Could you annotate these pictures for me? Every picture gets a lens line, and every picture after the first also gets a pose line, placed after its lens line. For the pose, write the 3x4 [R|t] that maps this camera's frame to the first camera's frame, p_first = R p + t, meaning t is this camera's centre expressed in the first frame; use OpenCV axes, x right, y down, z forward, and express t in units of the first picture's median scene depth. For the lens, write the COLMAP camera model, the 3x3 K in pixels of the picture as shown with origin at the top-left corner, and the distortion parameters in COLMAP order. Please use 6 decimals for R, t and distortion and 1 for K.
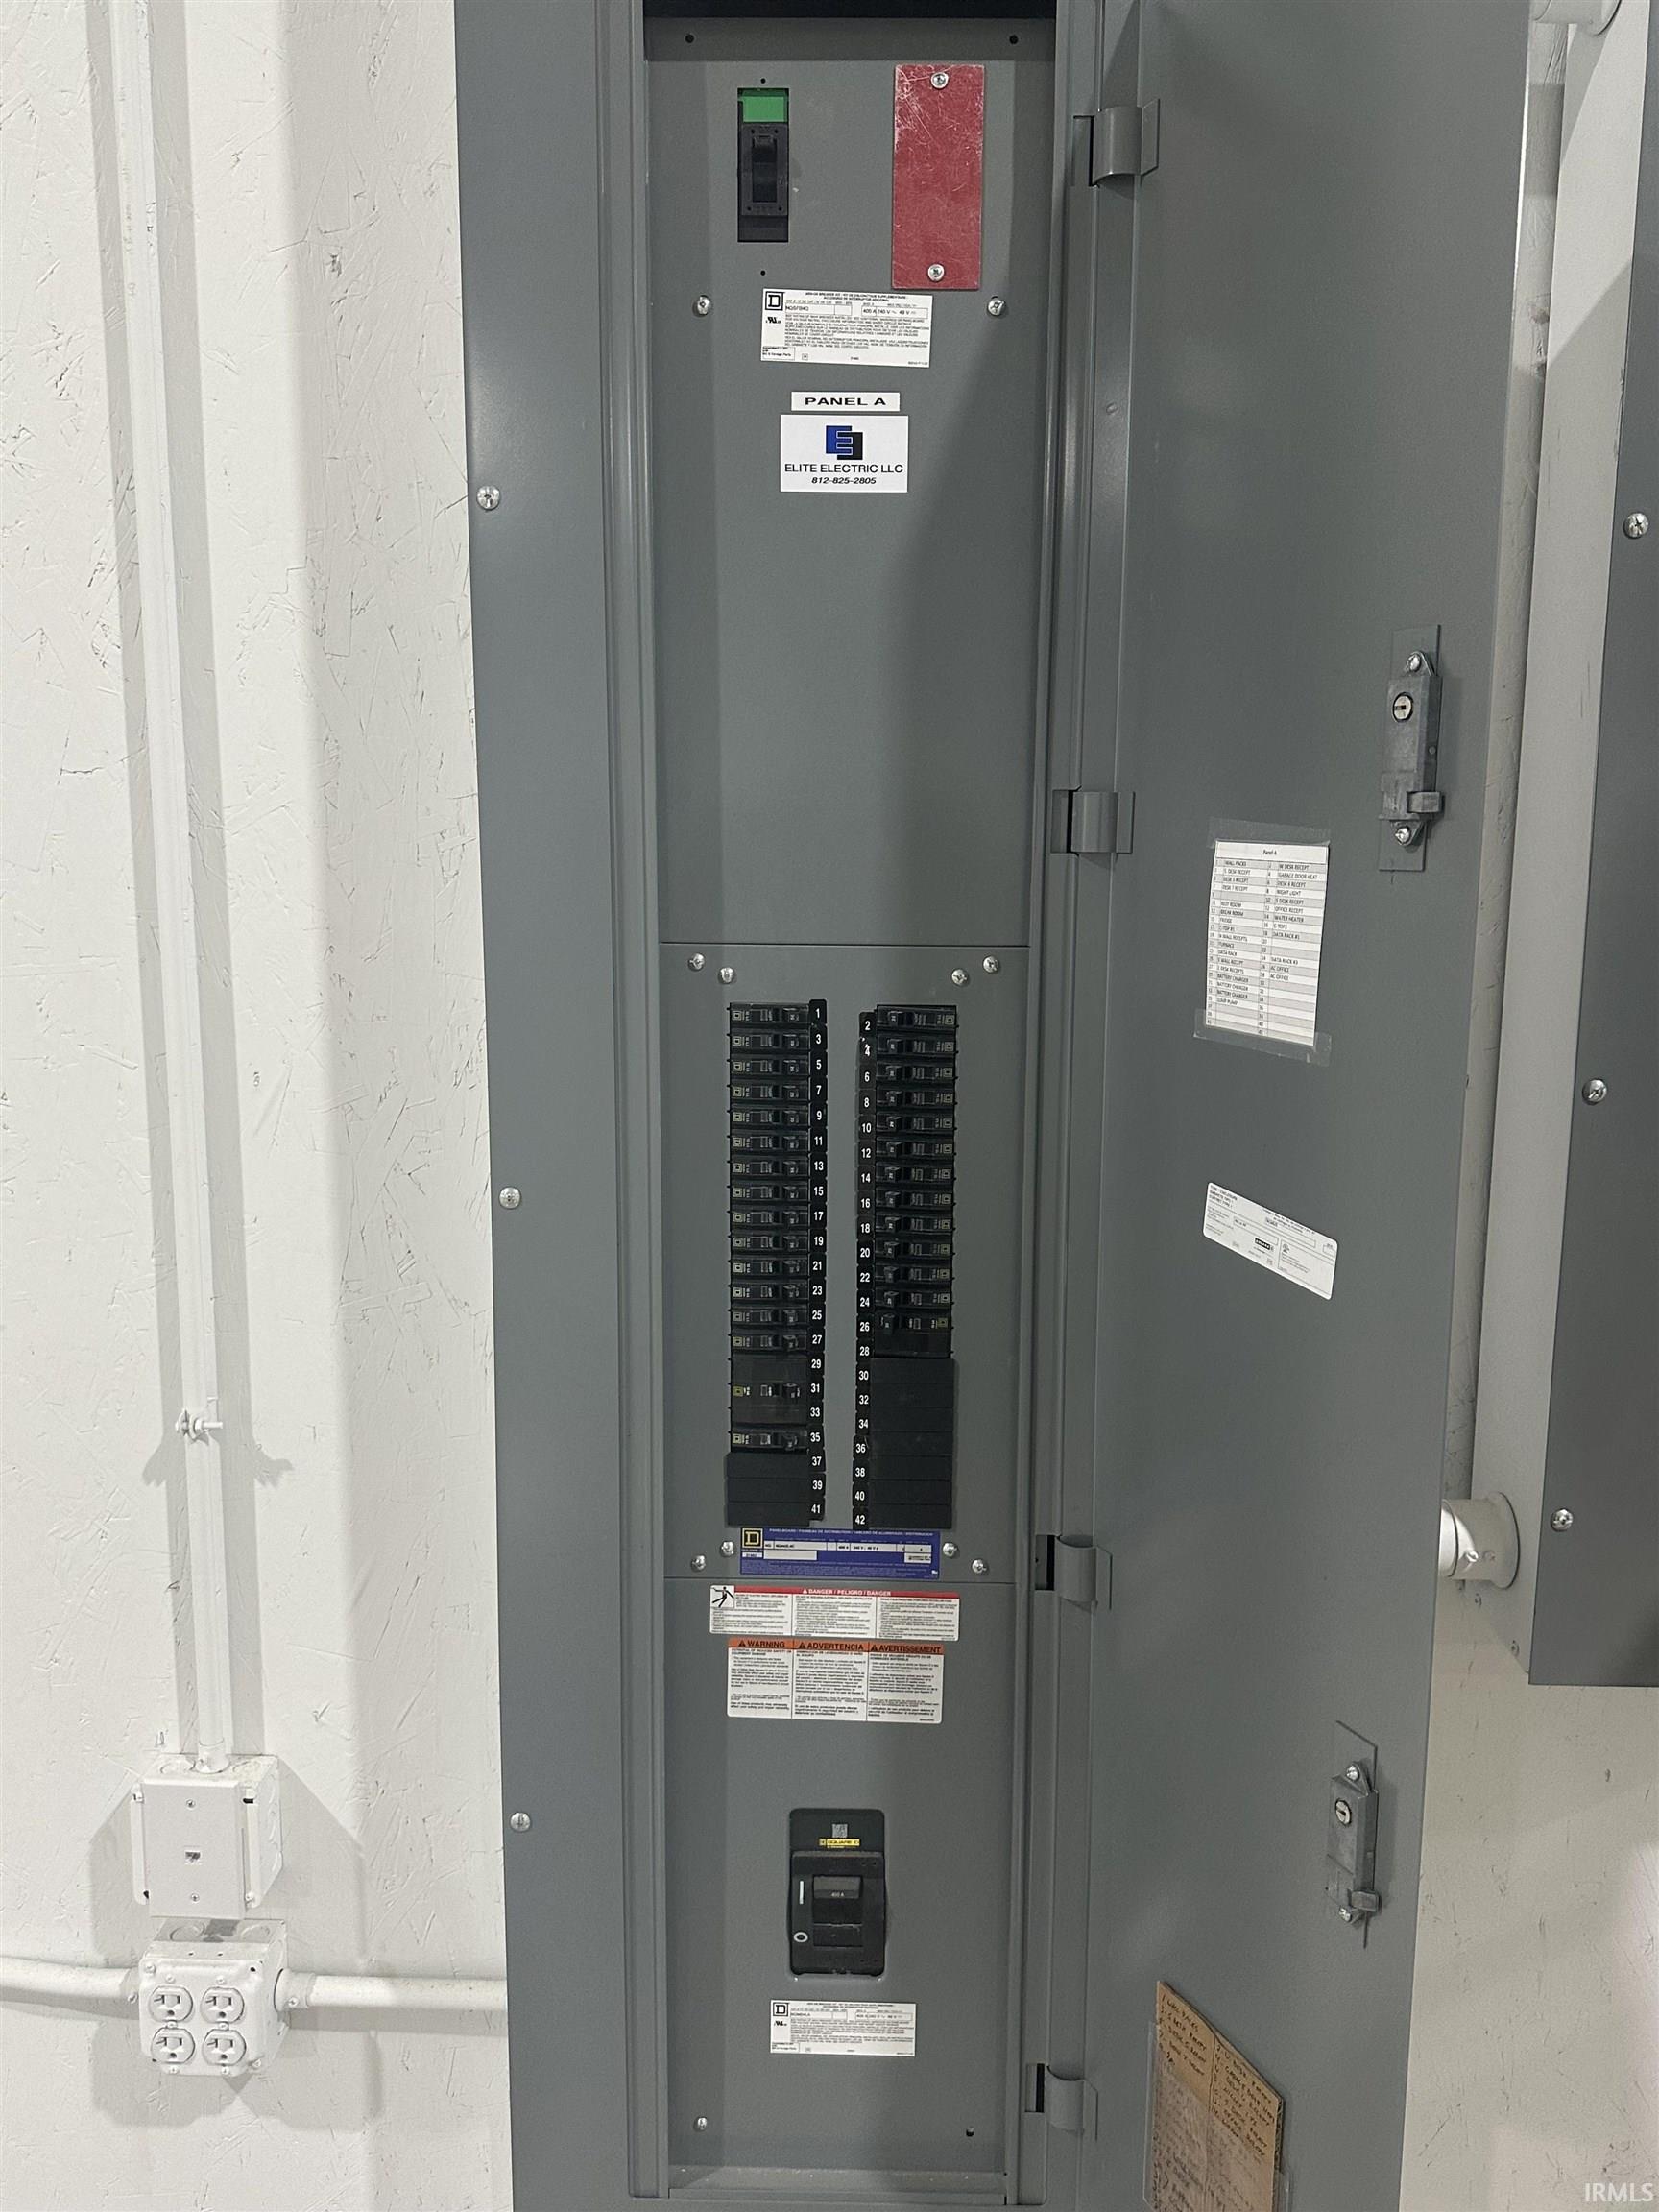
lens RADIAL K [[1729.5, 0, 833.1], [0, 1729.5, 1105.8], [0, 0, 1]] dist [-0.003096, -0.007351]
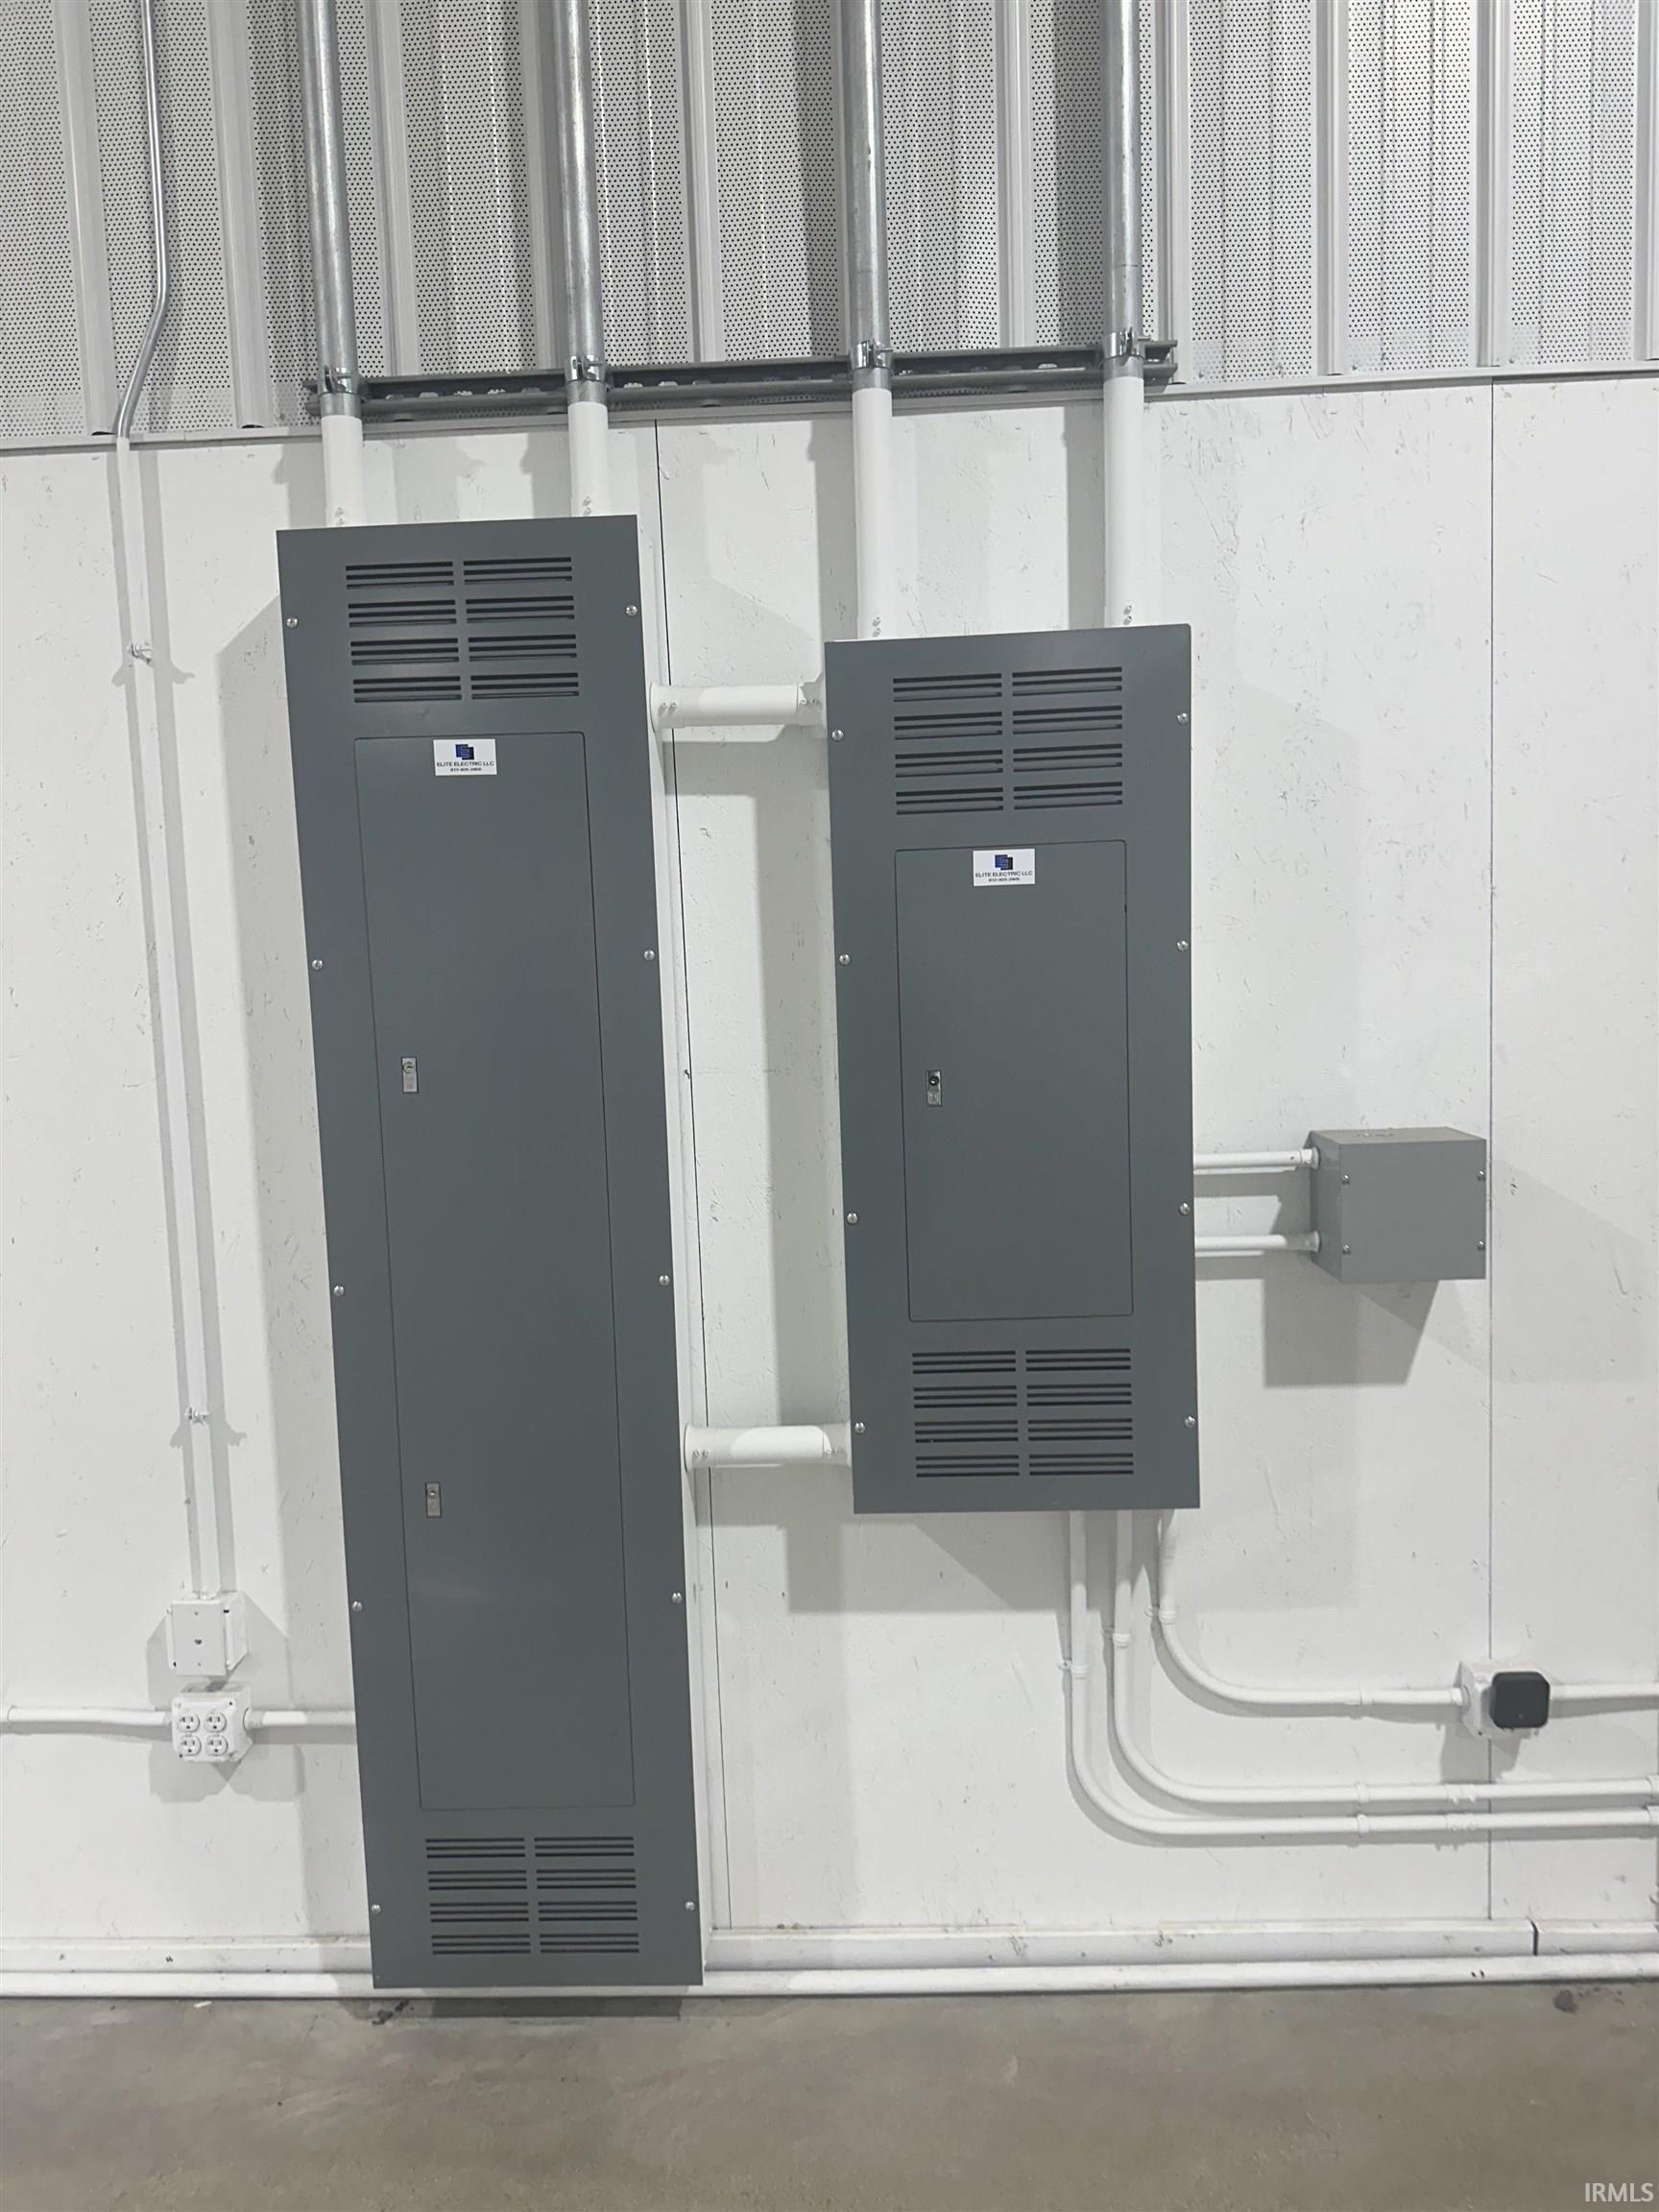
lens RADIAL K [[1557.3, 0, 826.8], [0, 1557.3, 1106.8], [0, 0, 1]] dist [-0.010909, -0.002865]
pose [[0.999130, -0.039533, -0.013248, 0.367243], [0.038615, 0.997230, -0.063568, -0.021513], [0.015724, 0.063001, 0.997890, -0.735663]]
